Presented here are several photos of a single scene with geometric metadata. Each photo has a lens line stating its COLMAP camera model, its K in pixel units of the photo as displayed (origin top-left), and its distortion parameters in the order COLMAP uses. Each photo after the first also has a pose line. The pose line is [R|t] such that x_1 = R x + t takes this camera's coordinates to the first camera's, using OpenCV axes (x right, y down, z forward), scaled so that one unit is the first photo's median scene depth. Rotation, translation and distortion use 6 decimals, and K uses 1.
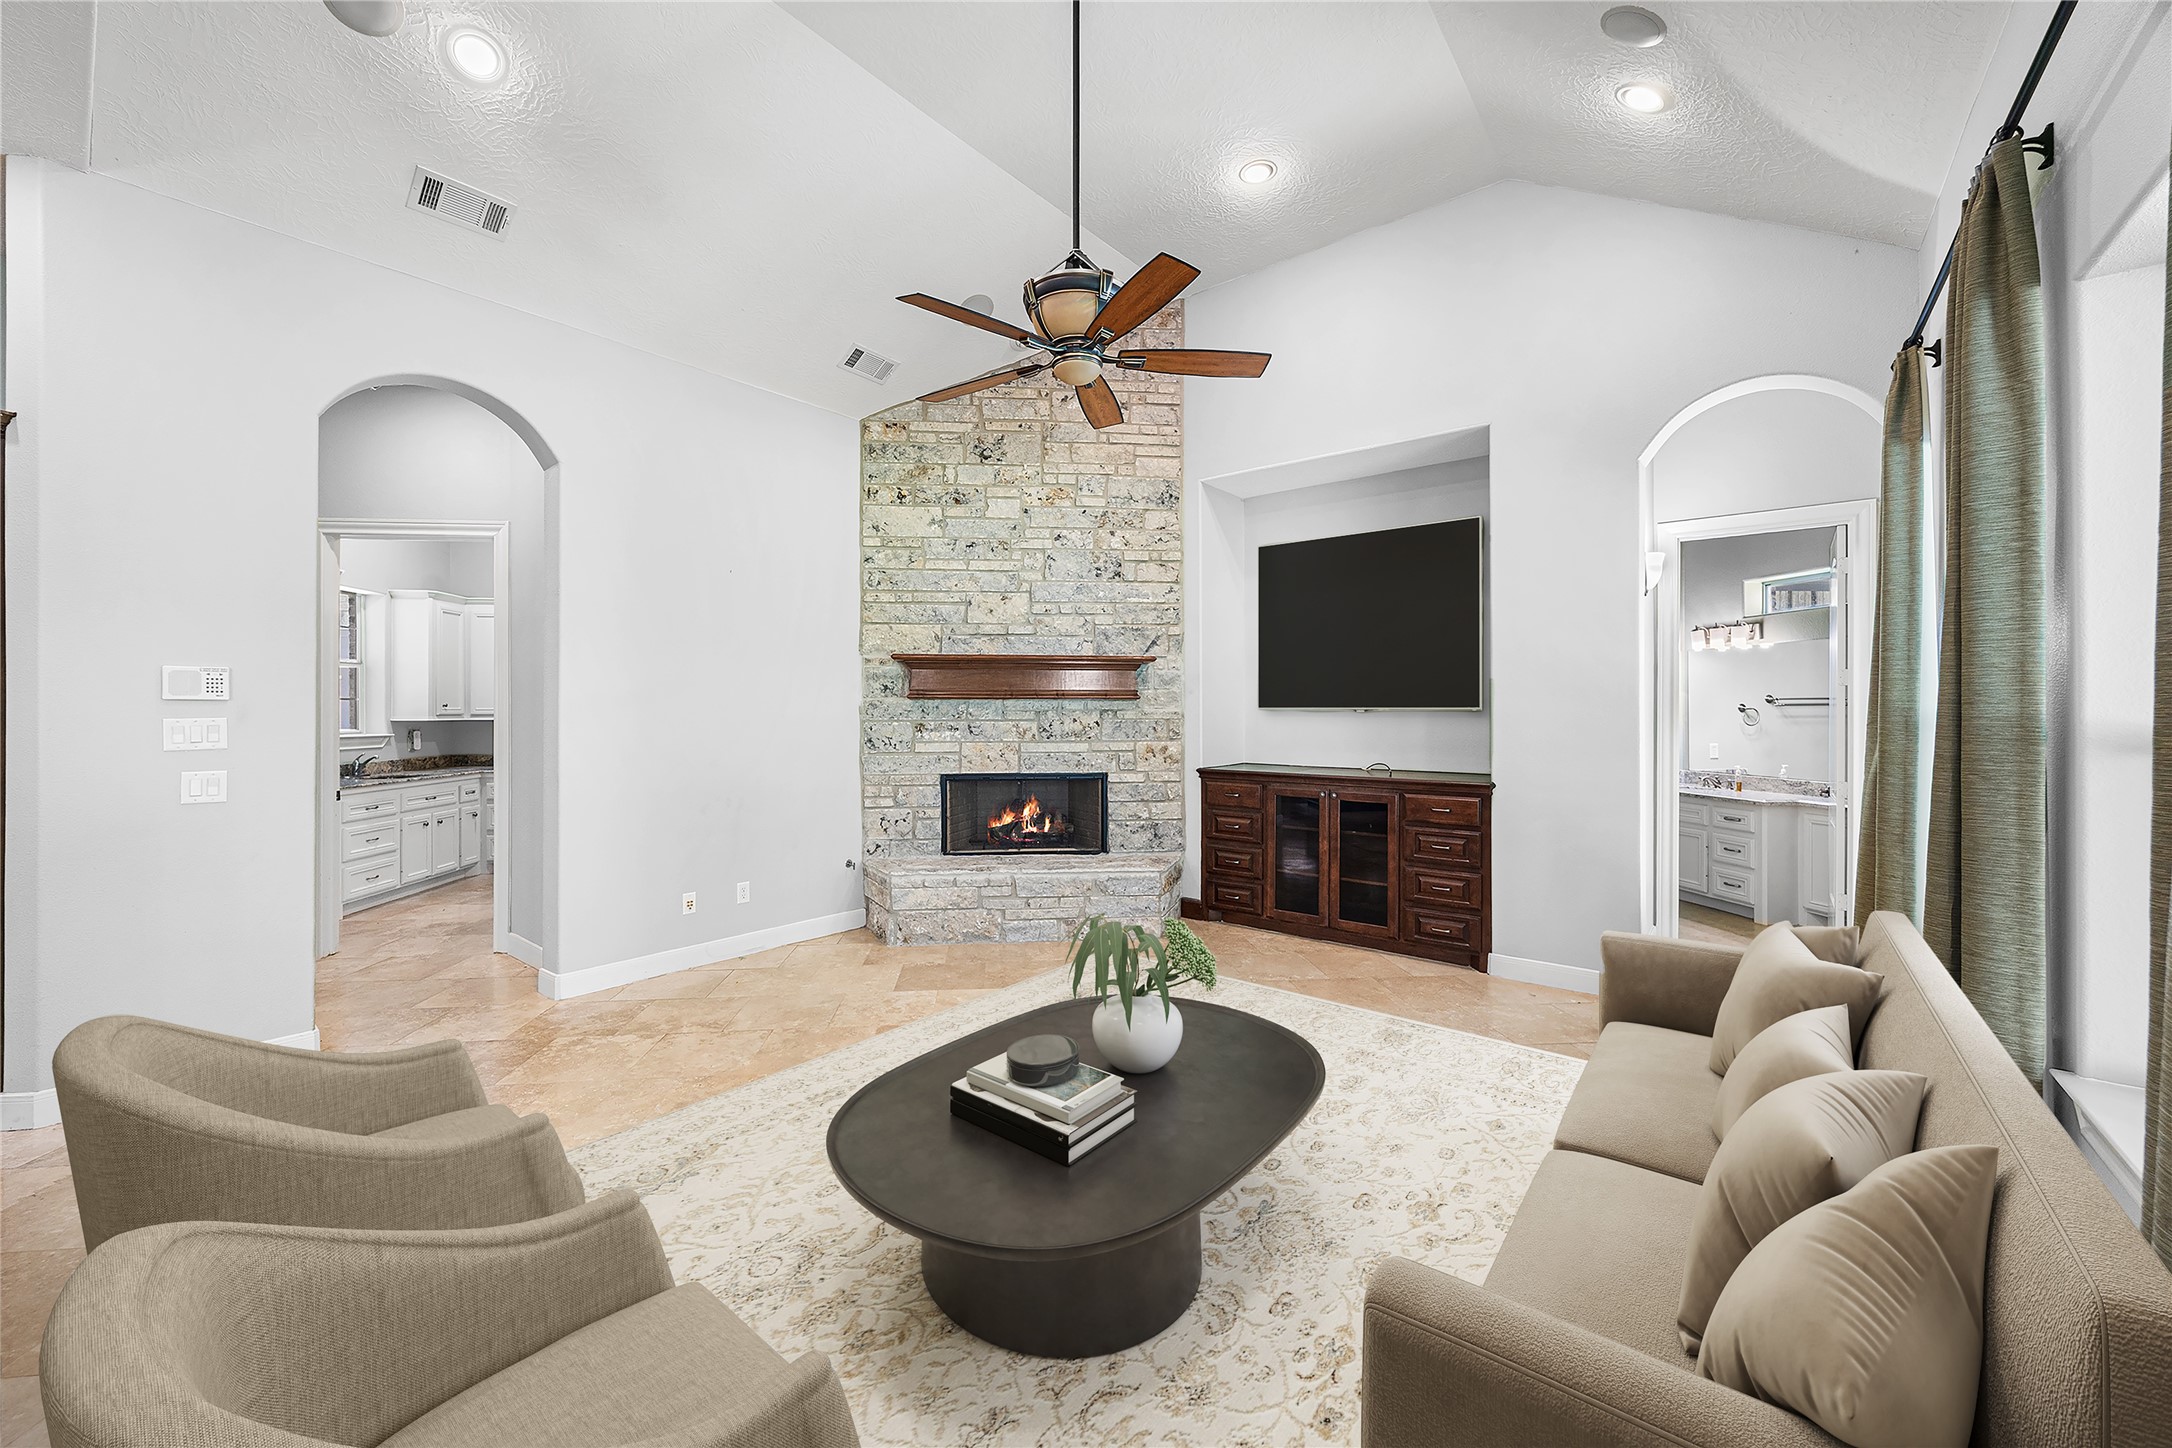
lens RADIAL K [[839.8, 0, 1083.6], [0, 839.8, 712.6], [0, 0, 1]] dist [-0.002264, 0.000007]
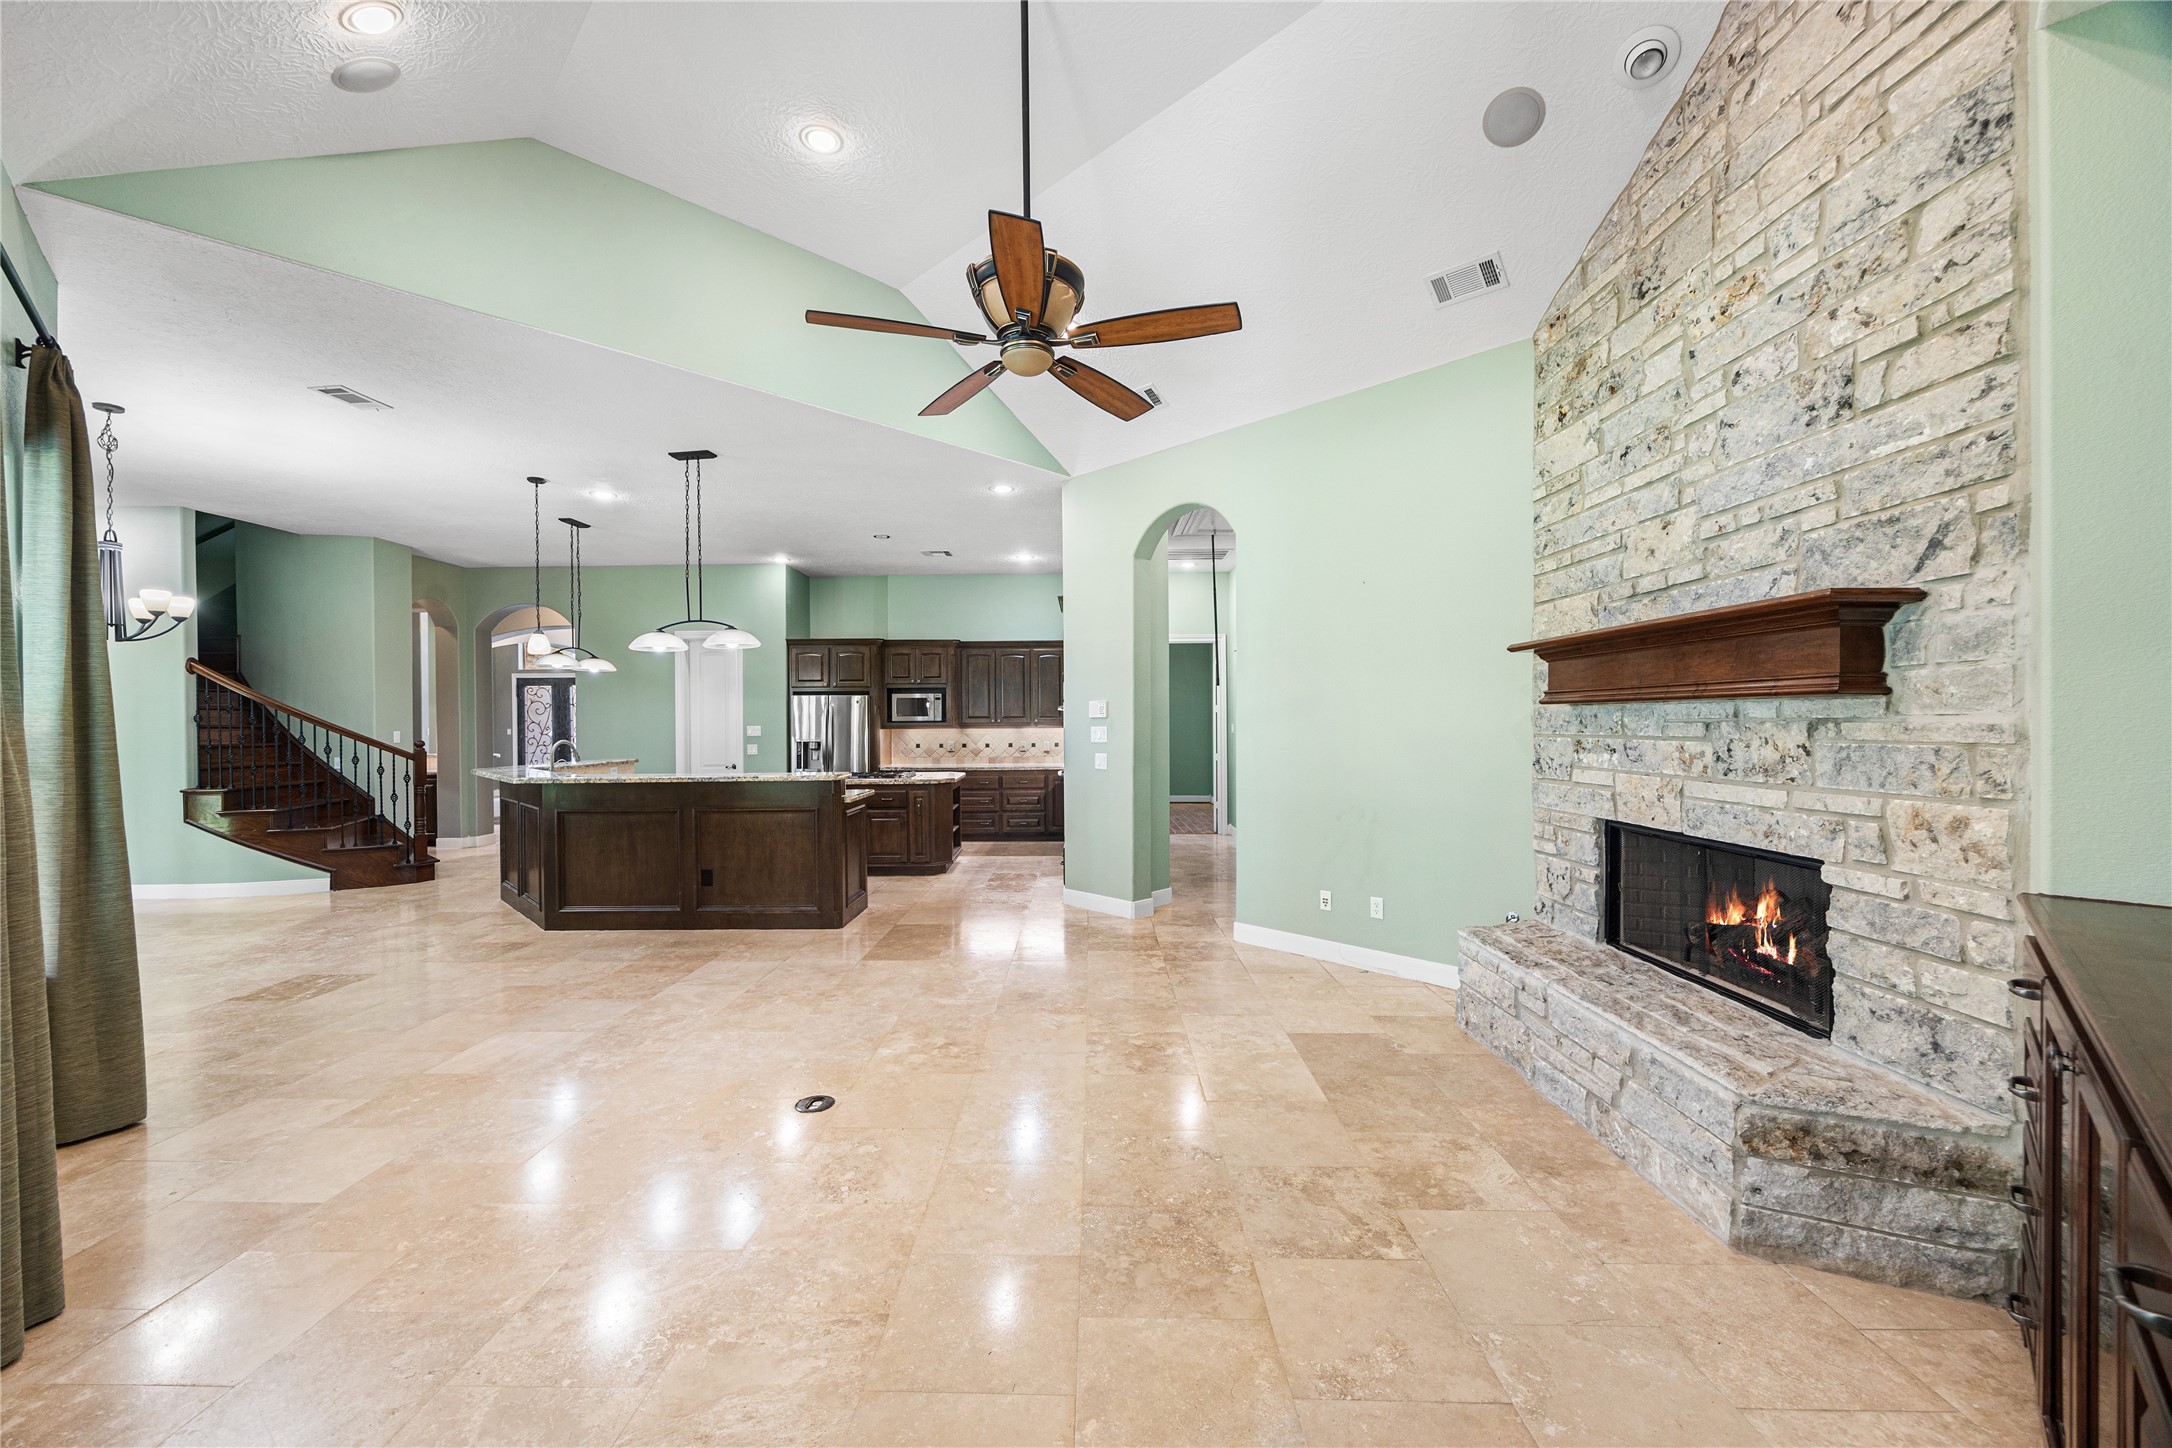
lens RADIAL K [[839.8, 0, 1082.0], [0, 839.8, 729.1], [0, 0, 1]] dist [-0.002264, 0.000007]
pose [[-0.123433, 0.010777, -0.992294, 0.518520], [0.005808, 0.999932, 0.010138, -0.004878], [0.992336, -0.004512, -0.123487, 0.668760]]
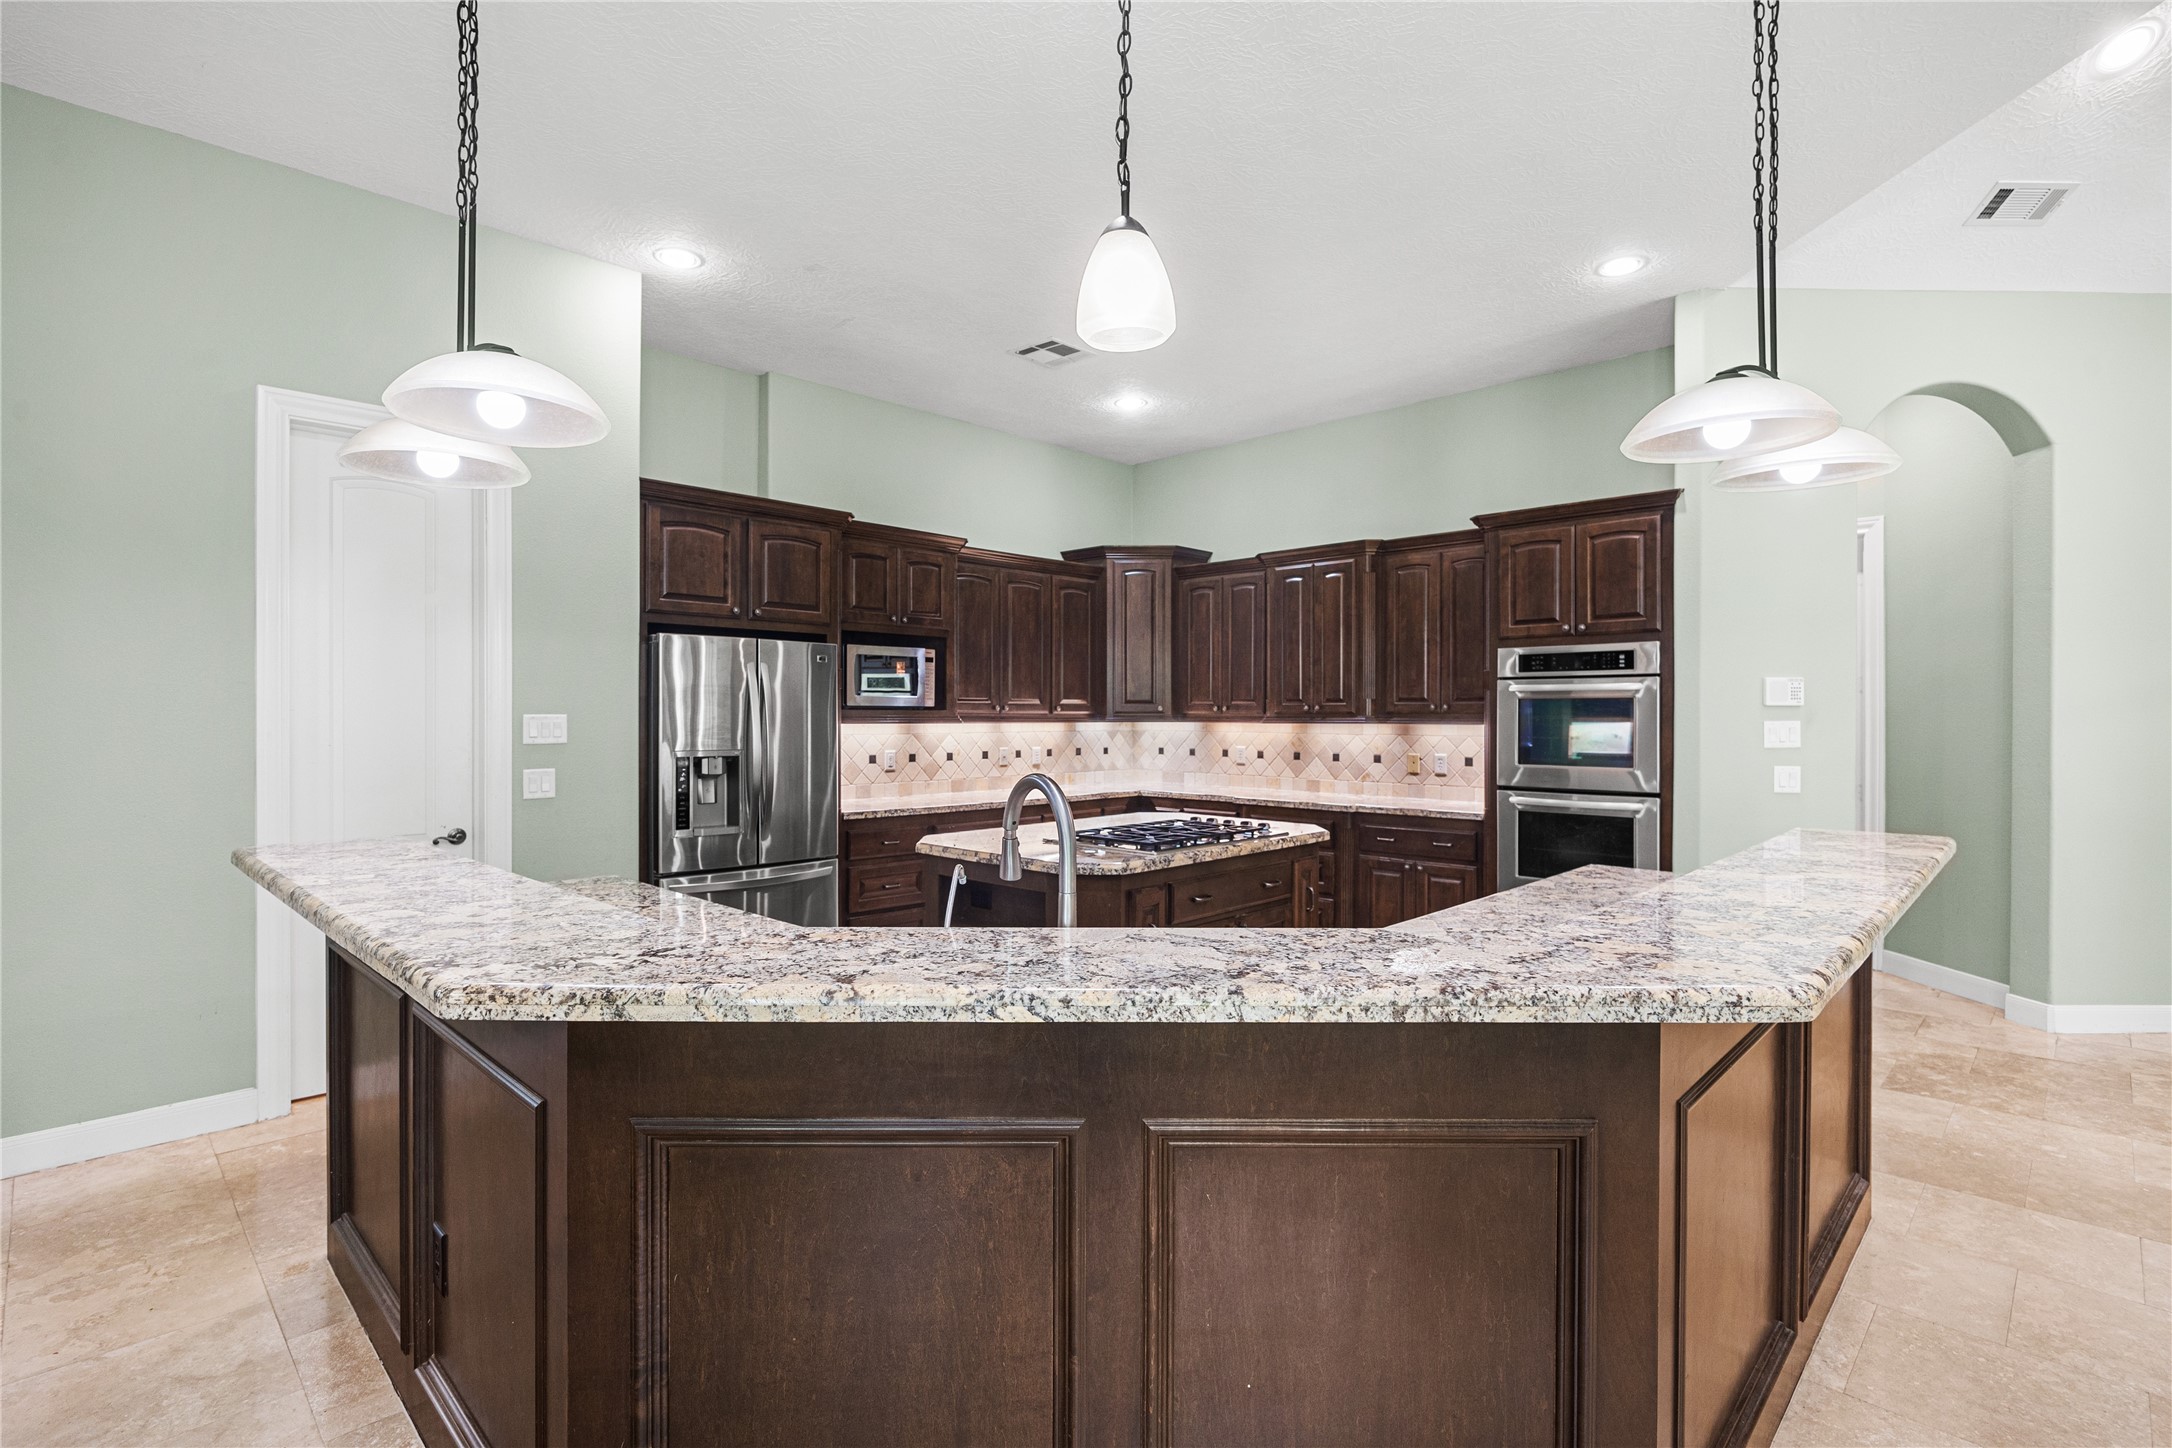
lens RADIAL K [[1033.0, 0, 1086.5], [0, 1033.0, 719.8], [0, 0, 1]] dist [-0.004057, -0.000194]
pose [[0.634022, 0.008125, -0.773272, -0.308030], [-0.005035, 0.999967, 0.006378, -0.000108], [0.773299, -0.000150, 0.634042, -0.382530]]
